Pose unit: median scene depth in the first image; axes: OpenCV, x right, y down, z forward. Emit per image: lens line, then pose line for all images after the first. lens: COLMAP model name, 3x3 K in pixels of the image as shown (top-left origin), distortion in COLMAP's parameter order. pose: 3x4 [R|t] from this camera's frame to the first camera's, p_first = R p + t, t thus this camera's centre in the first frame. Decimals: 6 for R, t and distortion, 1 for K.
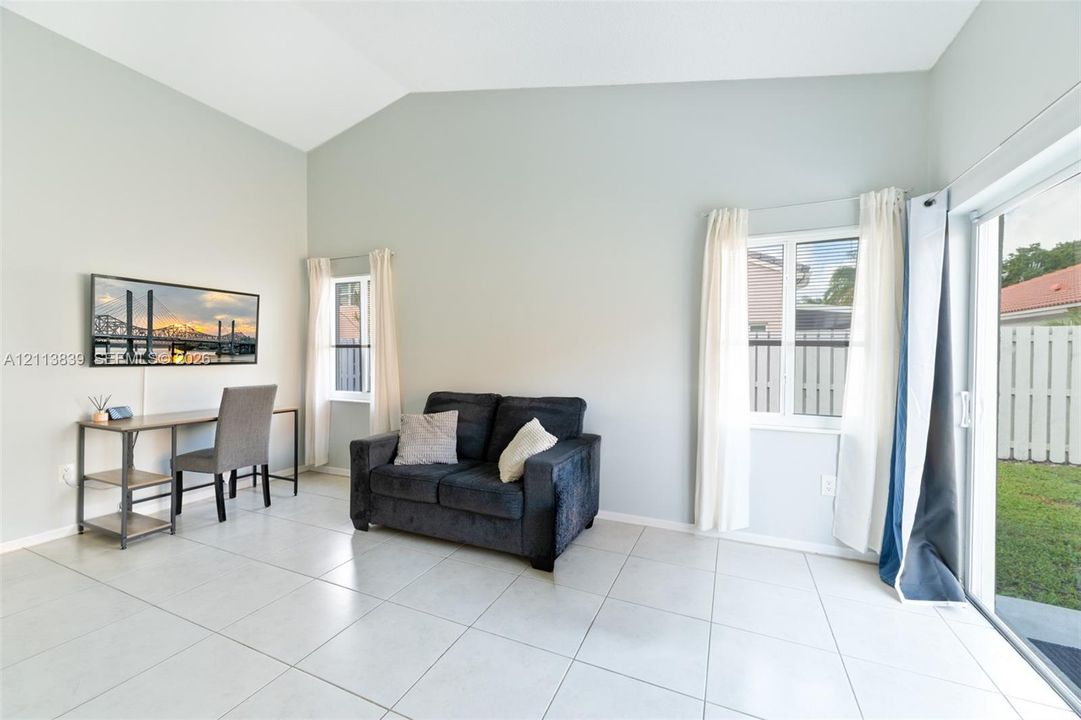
lens RADIAL K [[425.2, 0, 576.4], [0, 425.2, 367.3], [0, 0, 1]] dist [0.001287, 0.000424]
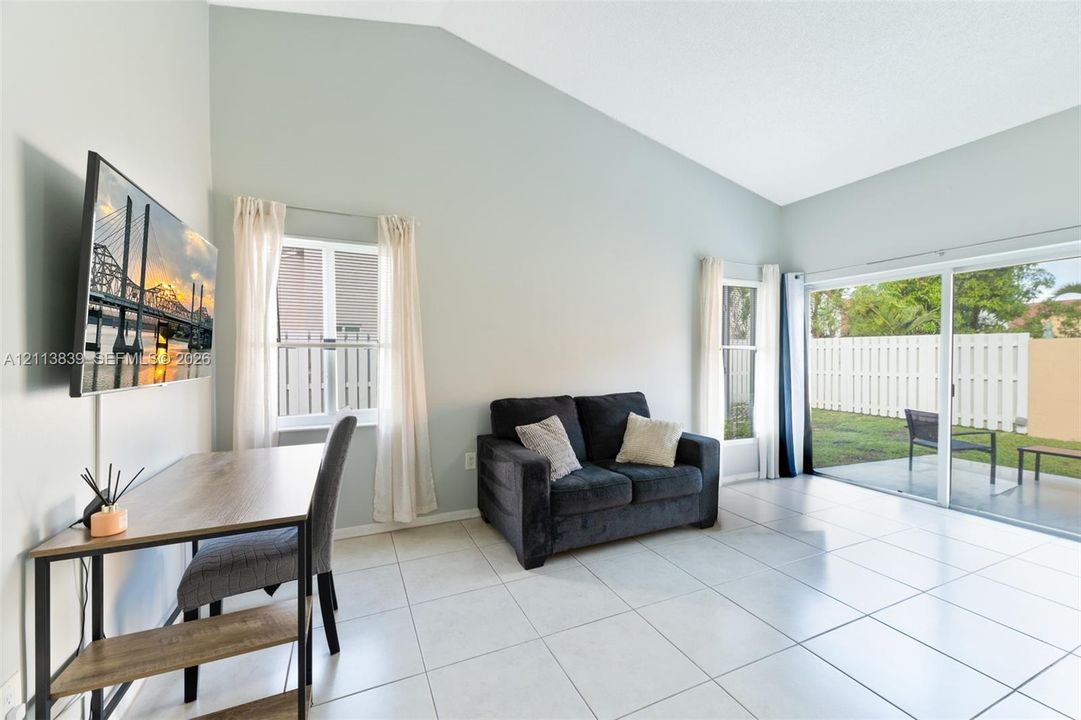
lens RADIAL K [[425.2, 0, 576.4], [0, 425.2, 367.3], [0, 0, 1]] dist [0.001287, 0.000424]
pose [[0.662848, -0.013824, 0.748627, -1.038627], [0.036295, 0.999247, -0.013684, 0.013380], [-0.747874, 0.036242, 0.662851, 0.383662]]
